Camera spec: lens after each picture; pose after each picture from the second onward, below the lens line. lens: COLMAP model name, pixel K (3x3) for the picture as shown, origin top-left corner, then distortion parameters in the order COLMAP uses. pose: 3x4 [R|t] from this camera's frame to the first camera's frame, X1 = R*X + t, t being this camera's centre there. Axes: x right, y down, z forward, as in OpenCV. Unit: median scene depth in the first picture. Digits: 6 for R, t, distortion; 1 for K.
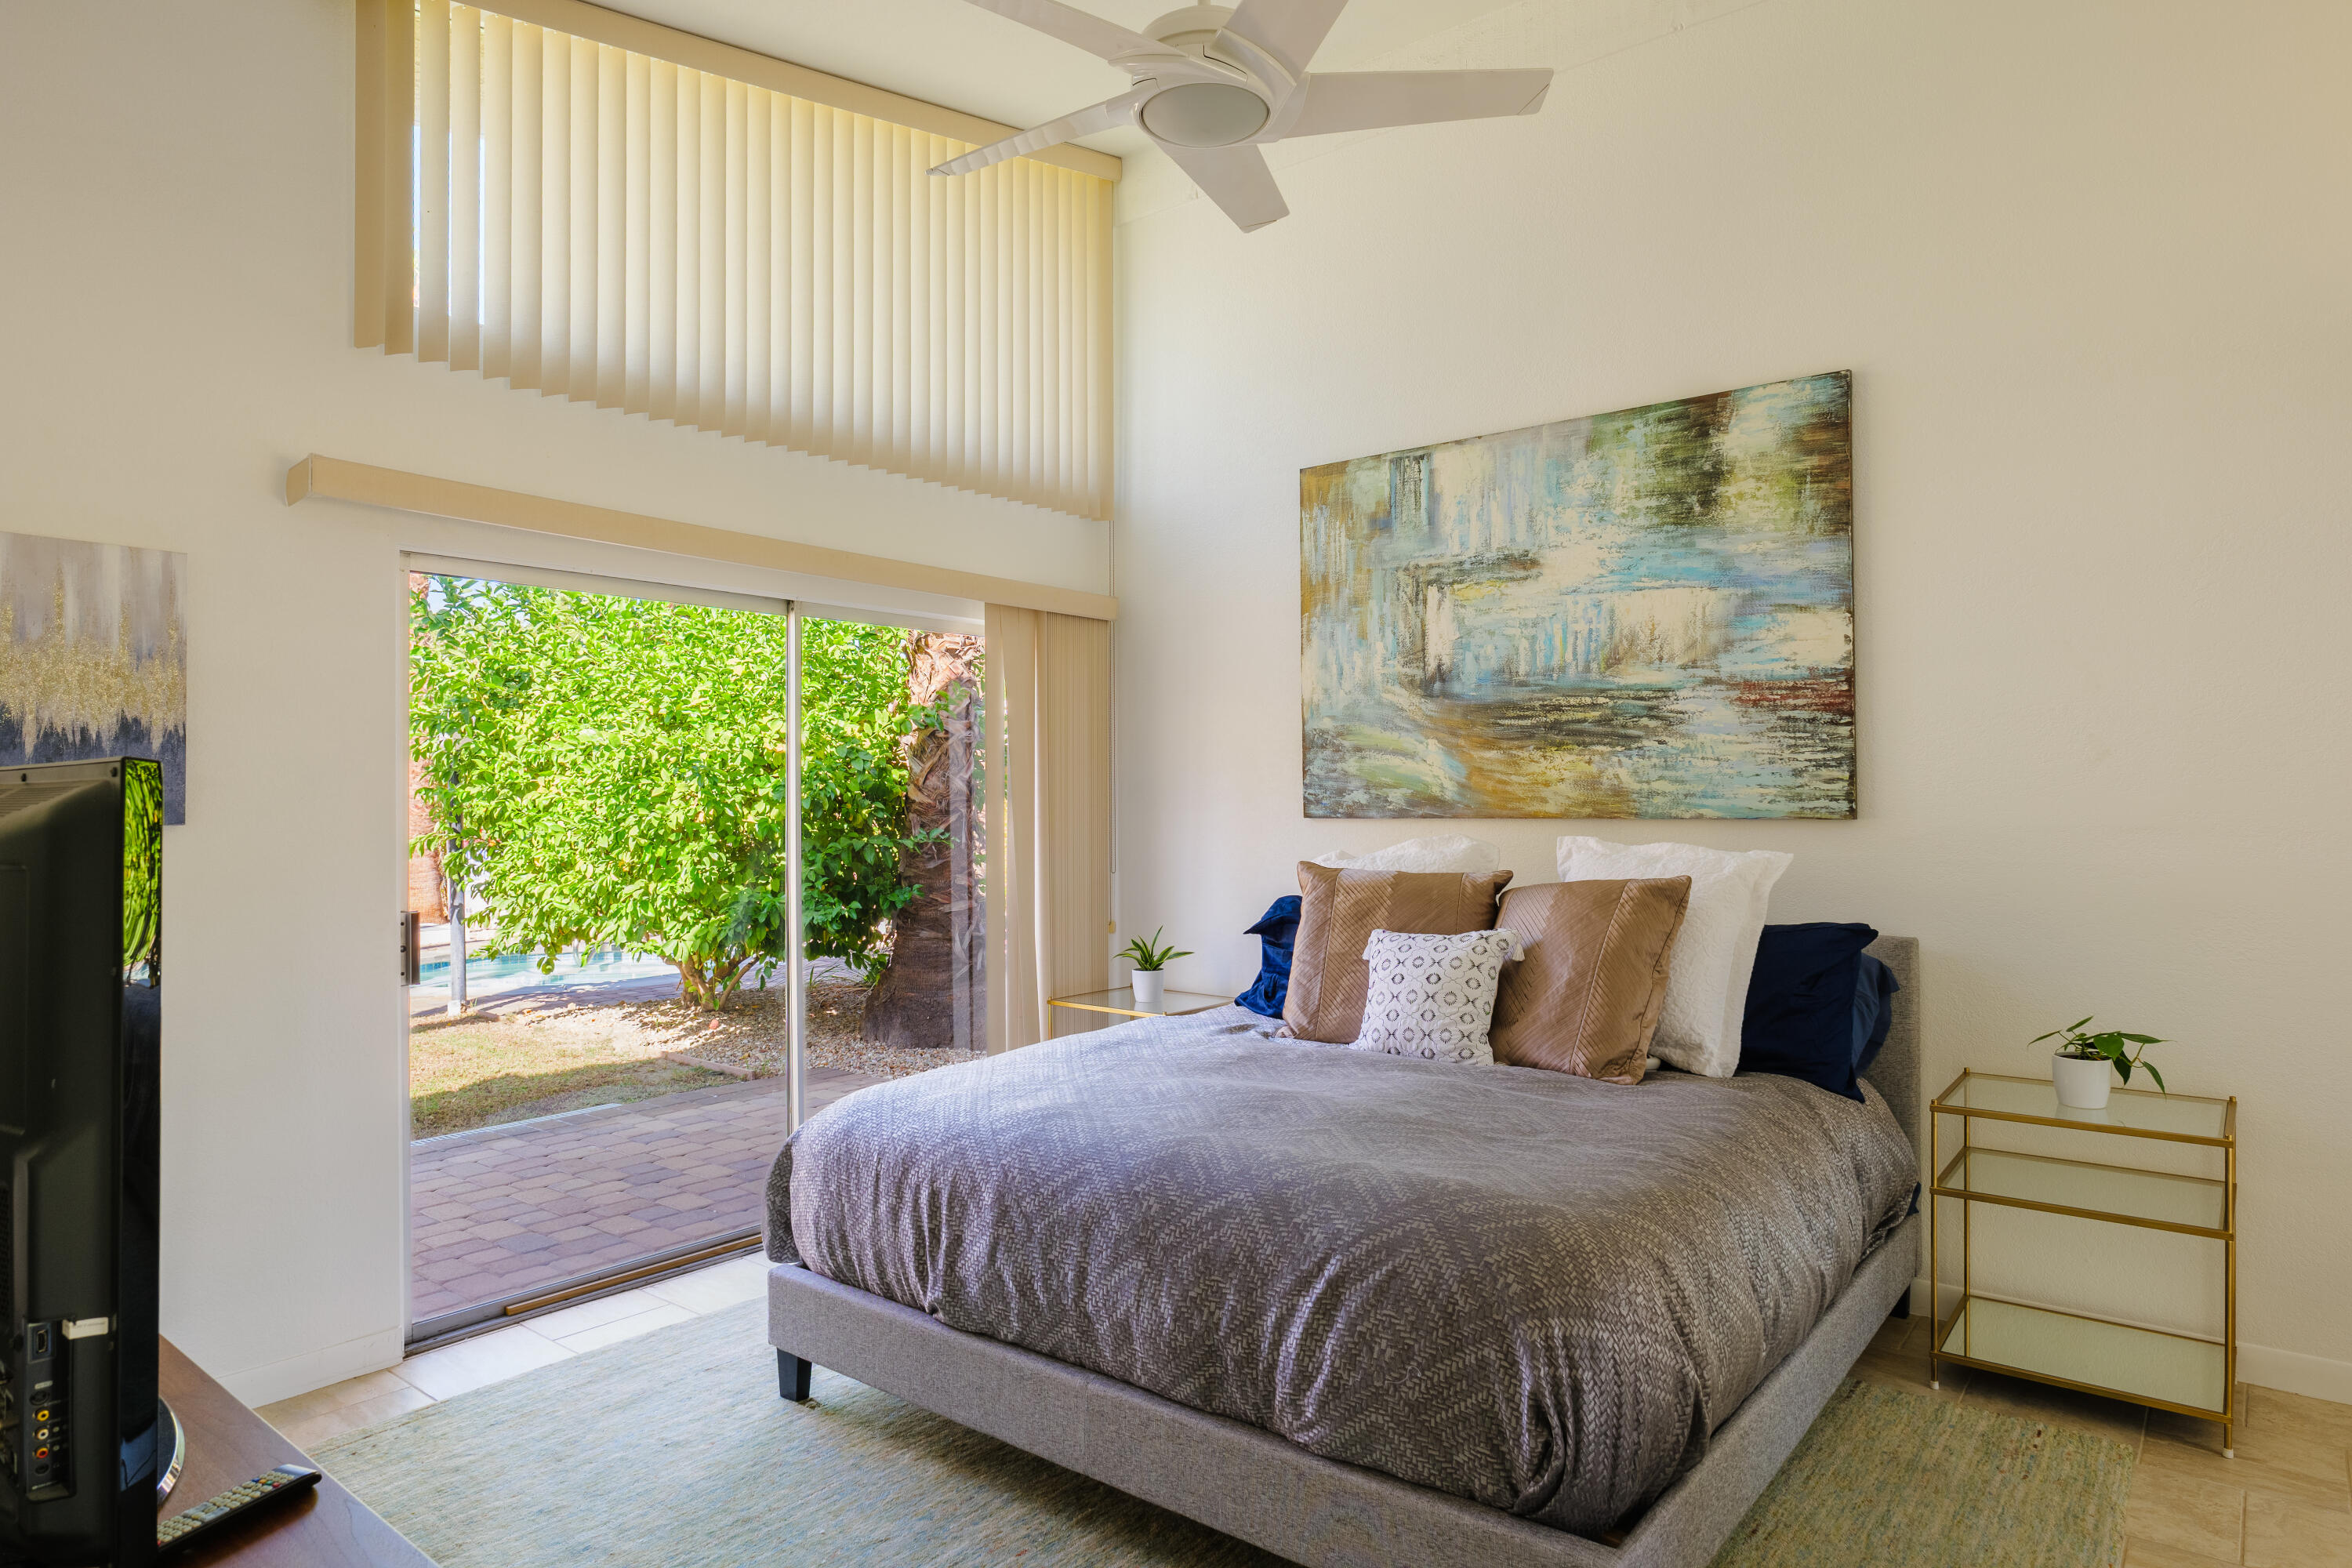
lens RADIAL K [[1373.1, 0, 1172.7], [0, 1373.1, 785.2], [0, 0, 1]] dist [-0.048520, 0.023857]
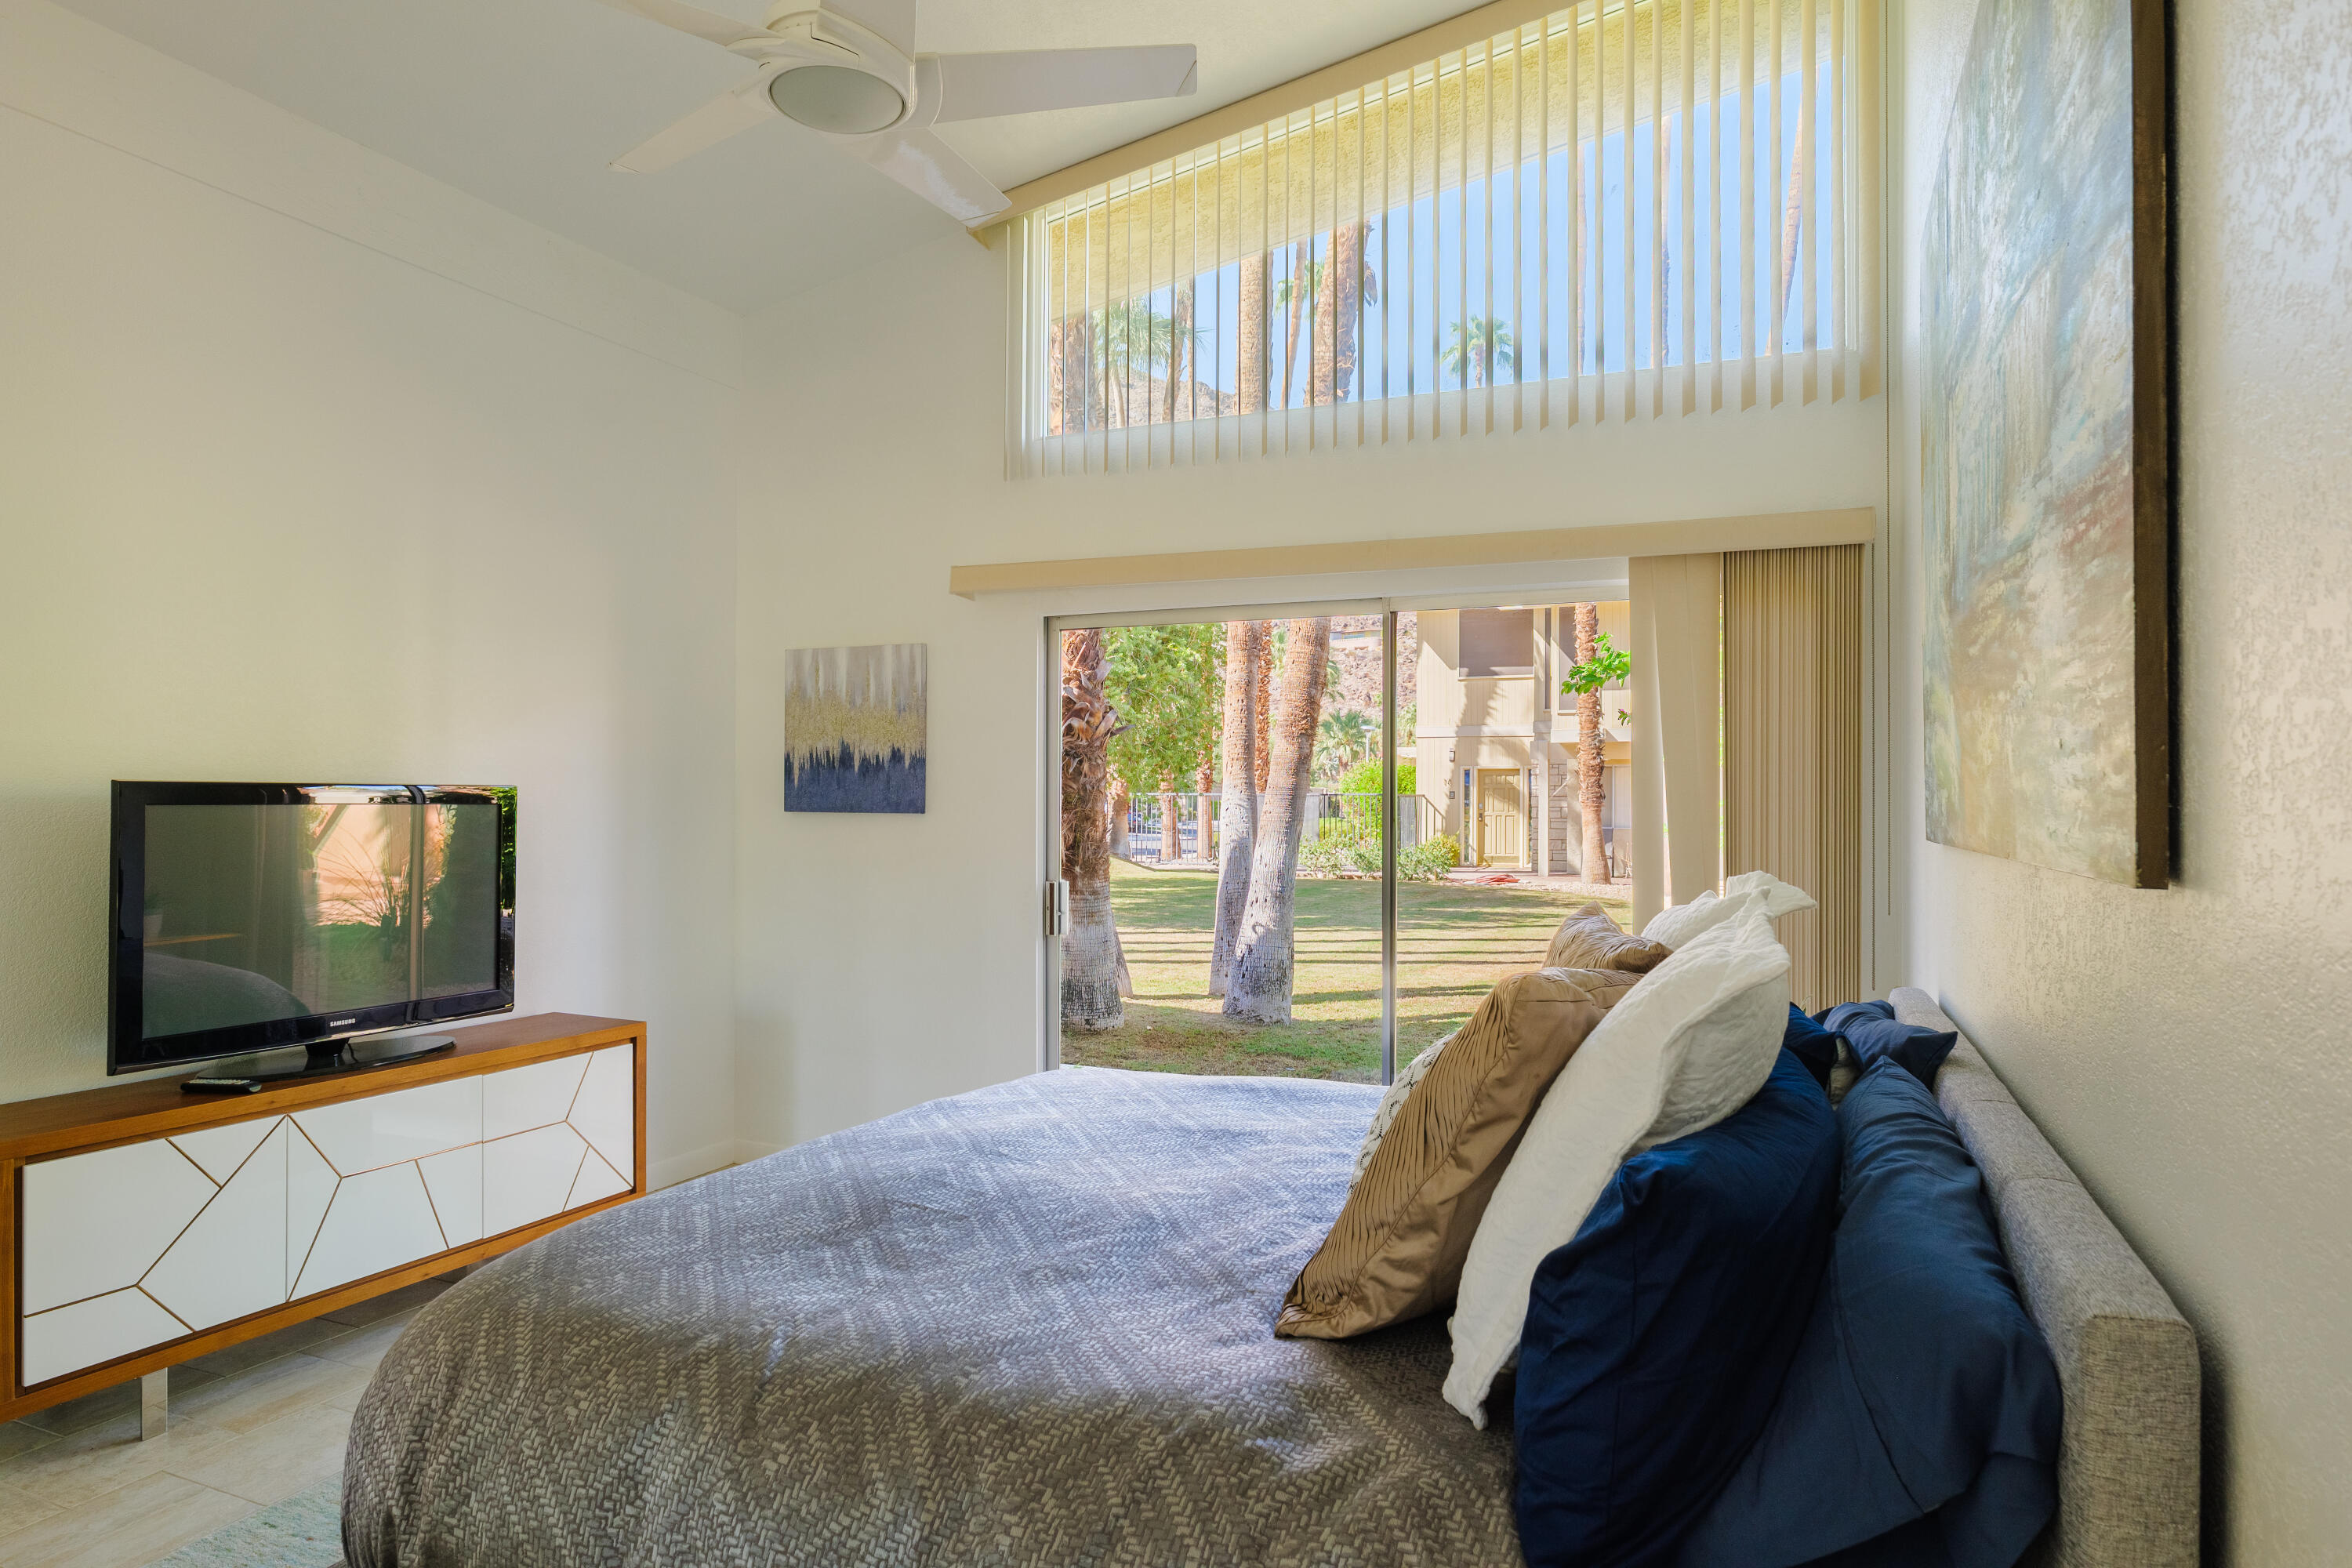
lens RADIAL K [[1373.1, 0, 1175.8], [0, 1373.1, 790.5], [0, 0, 1]] dist [-0.048520, 0.023857]
pose [[0.274412, -0.006024, -0.961593, 0.919688], [0.003336, 0.999980, -0.005313, 0.011424], [0.961606, -0.001751, 0.274427, 0.857781]]
